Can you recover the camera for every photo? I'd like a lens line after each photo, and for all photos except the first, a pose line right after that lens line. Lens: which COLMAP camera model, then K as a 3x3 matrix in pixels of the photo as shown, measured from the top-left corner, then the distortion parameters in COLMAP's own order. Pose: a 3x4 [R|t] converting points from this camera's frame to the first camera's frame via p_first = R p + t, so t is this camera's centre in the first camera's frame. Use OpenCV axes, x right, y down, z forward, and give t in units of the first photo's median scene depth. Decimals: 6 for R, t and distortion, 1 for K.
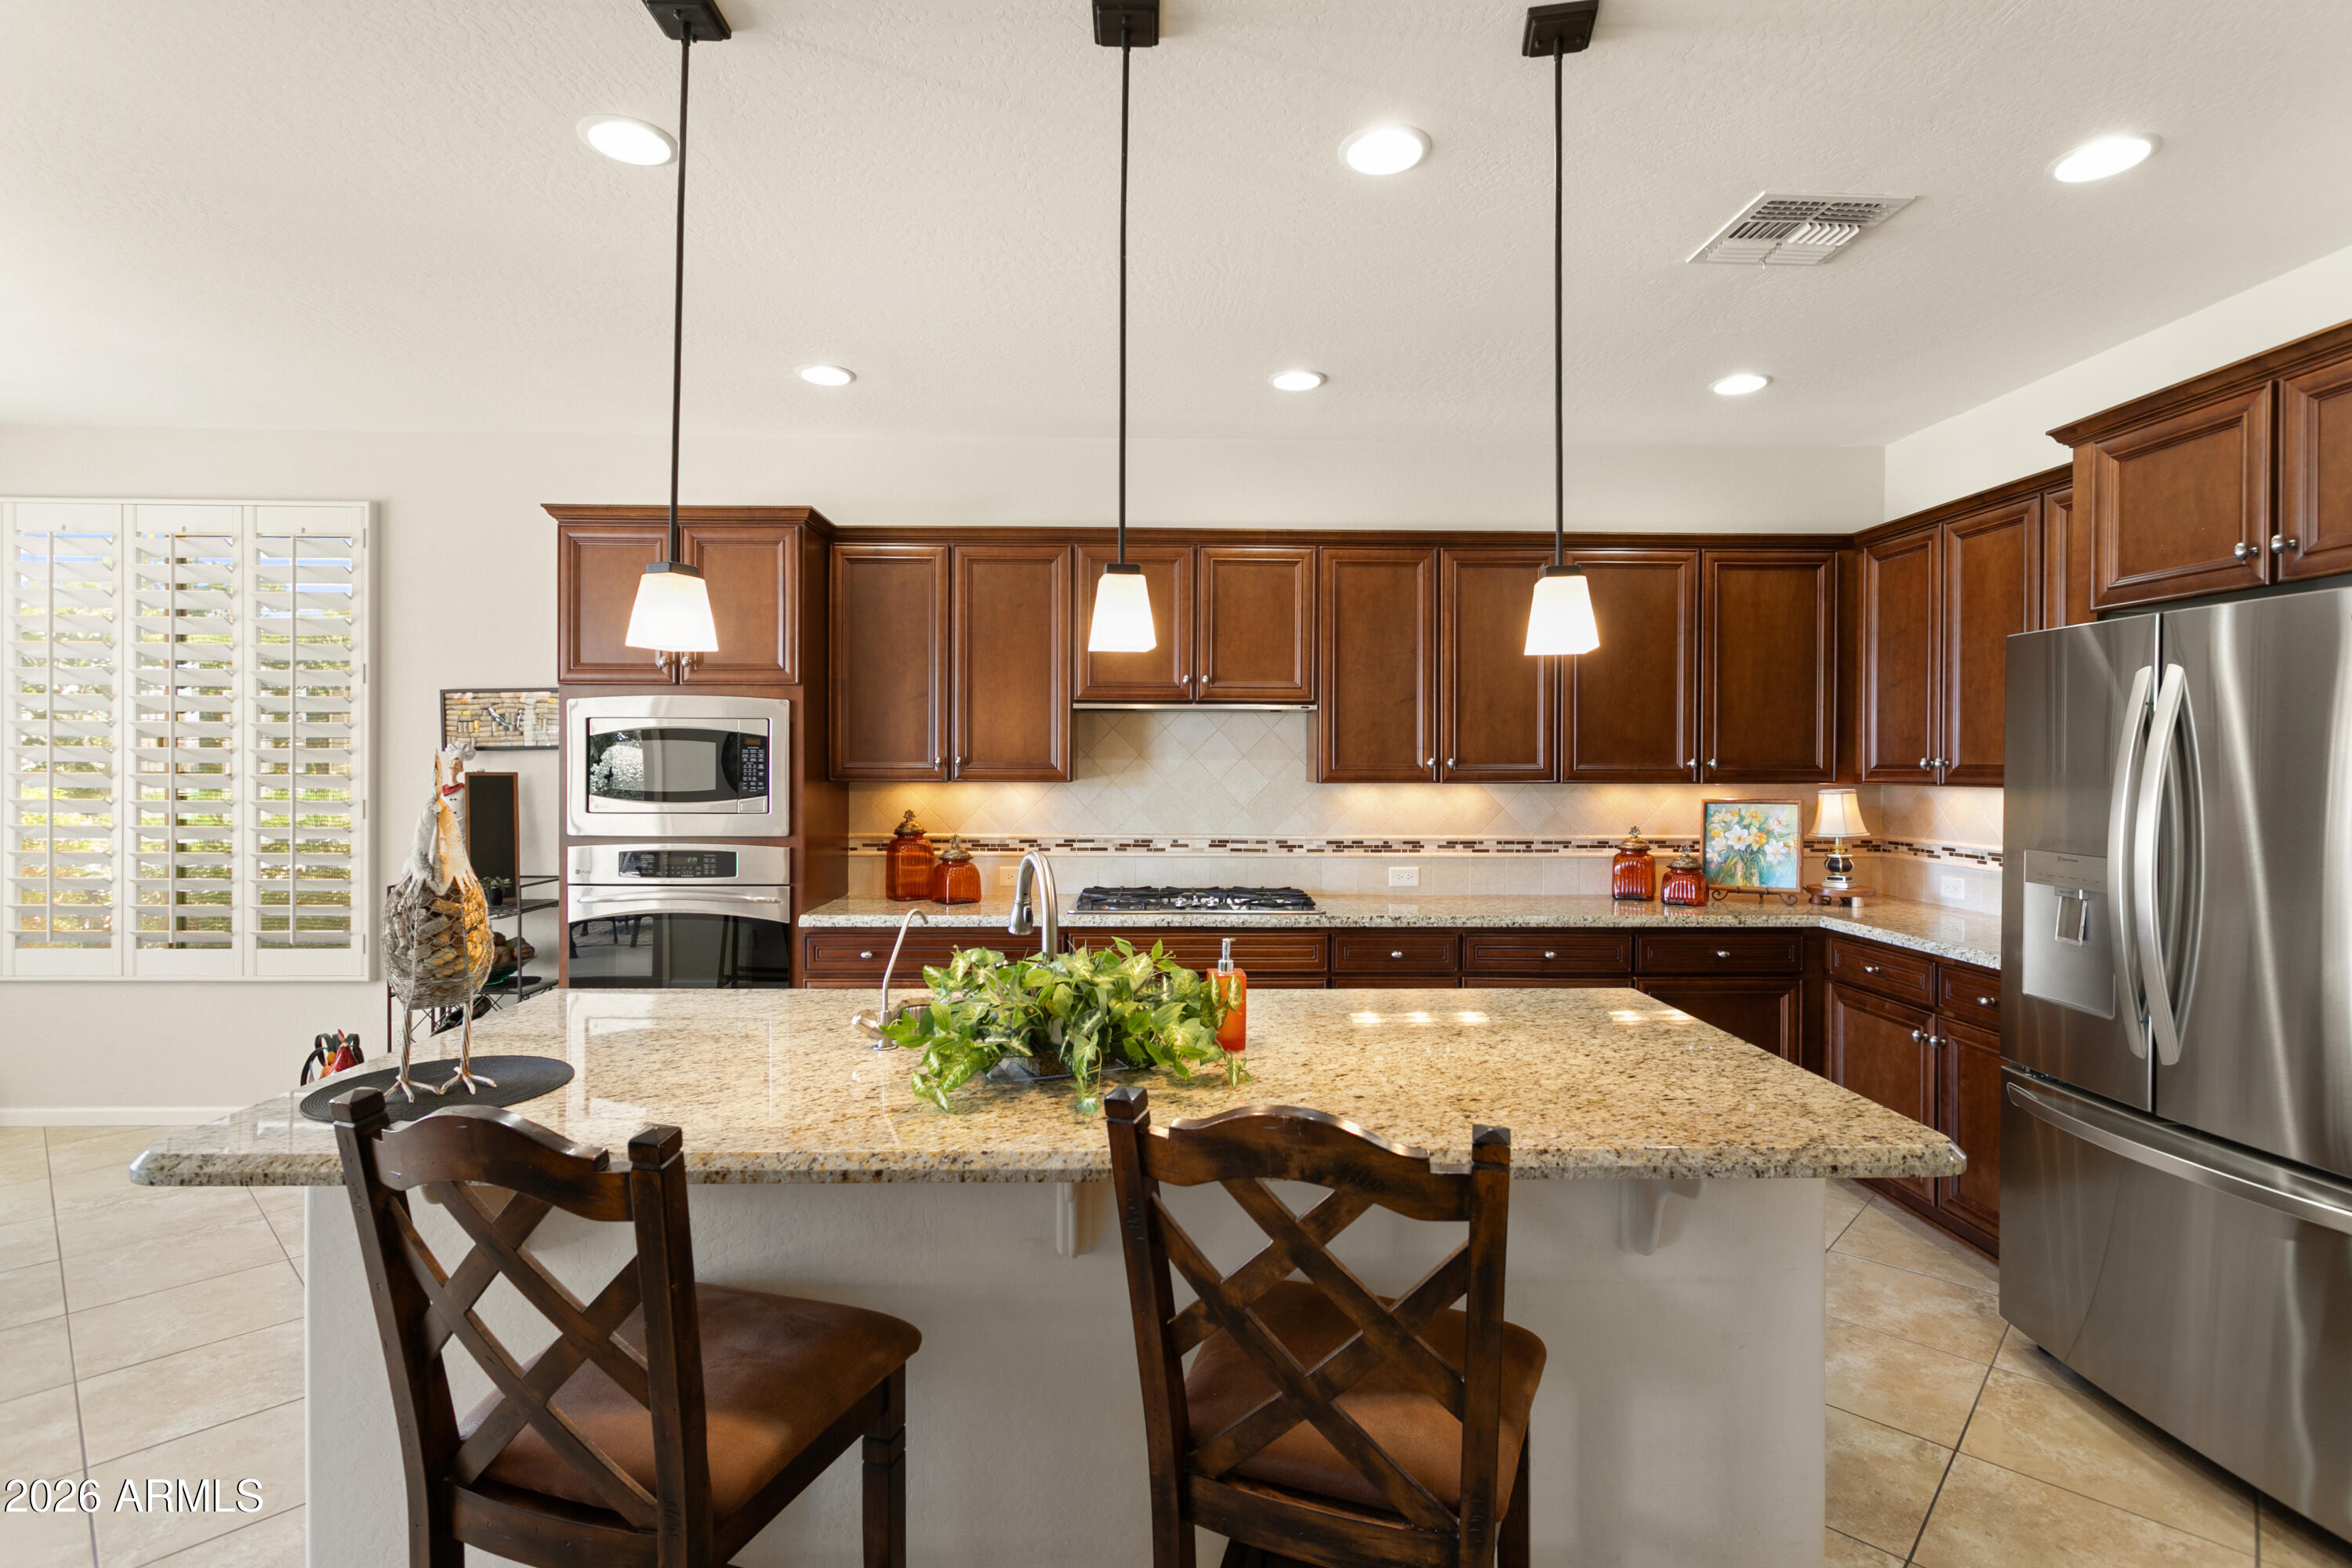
lens RADIAL K [[1130.8, 0, 1172.4], [0, 1130.8, 785.7], [0, 0, 1]] dist [-0.016859, 0.000097]
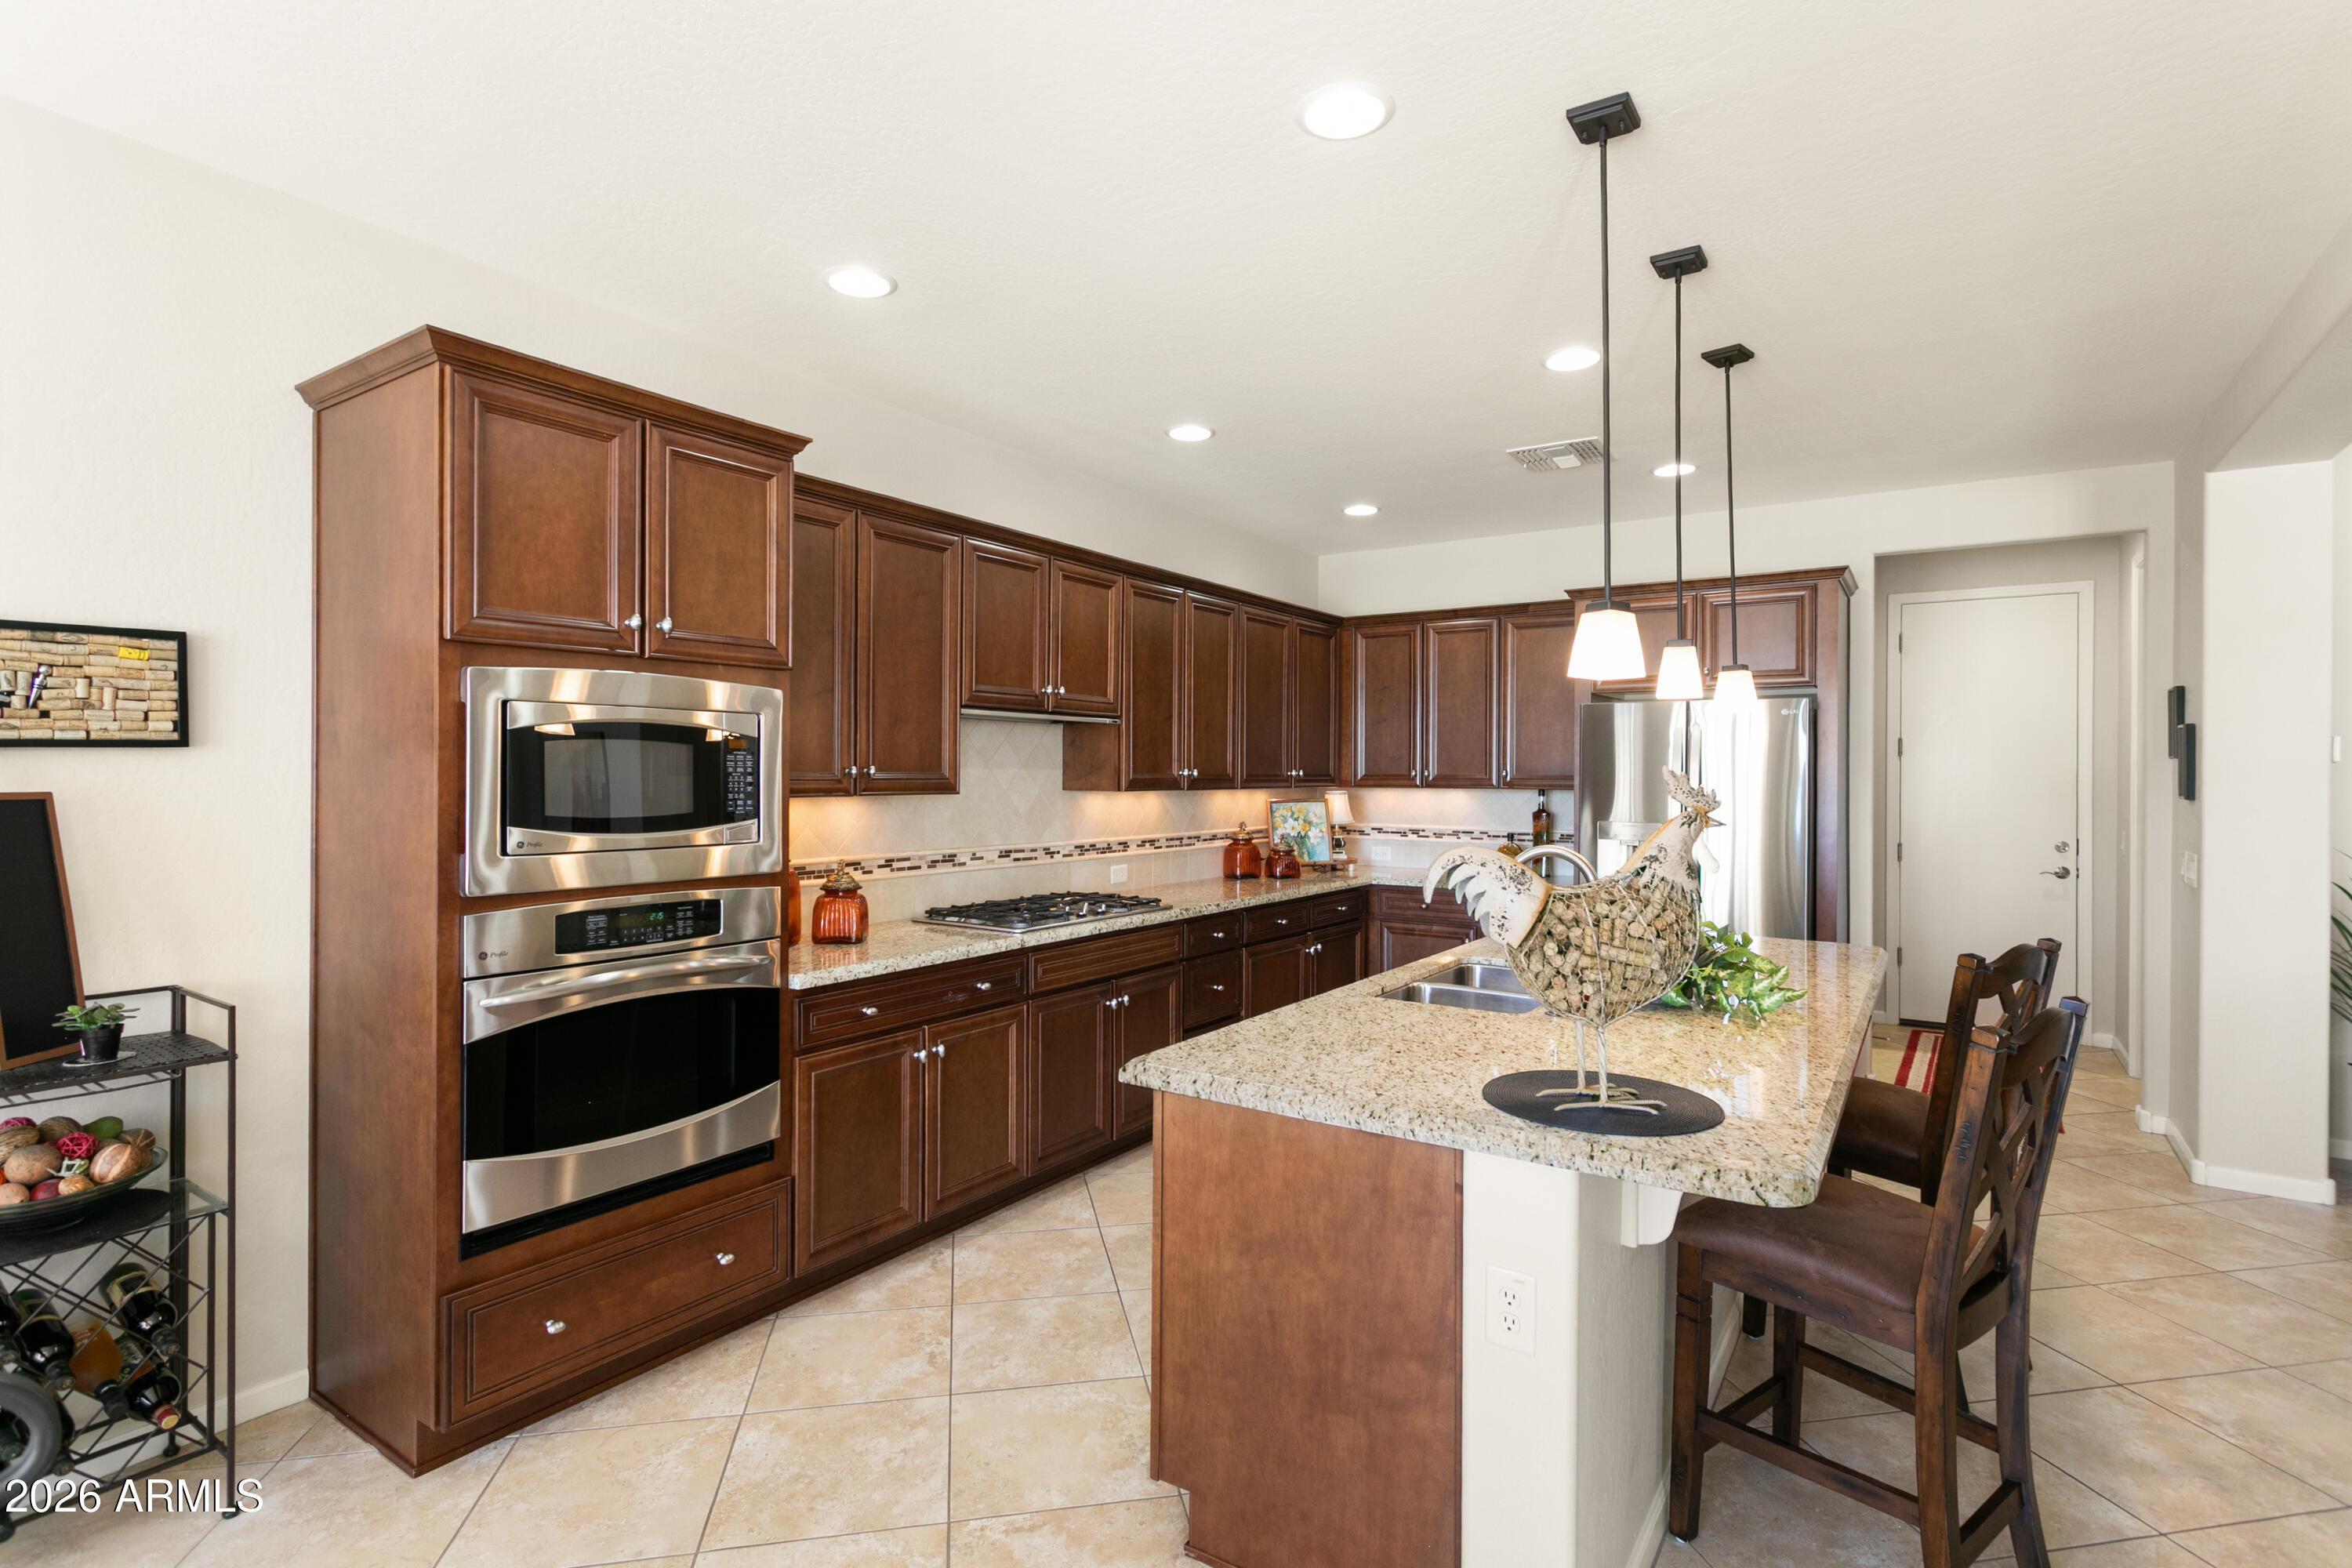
lens RADIAL K [[1130.8, 0, 1177.3], [0, 1130.8, 778.8], [0, 0, 1]] dist [-0.016859, 0.000097]
pose [[0.573010, -0.003804, 0.819539, -0.723842], [0.014453, 0.999881, -0.005464, -0.007963], [-0.819421, 0.014976, 0.572997, 0.319479]]
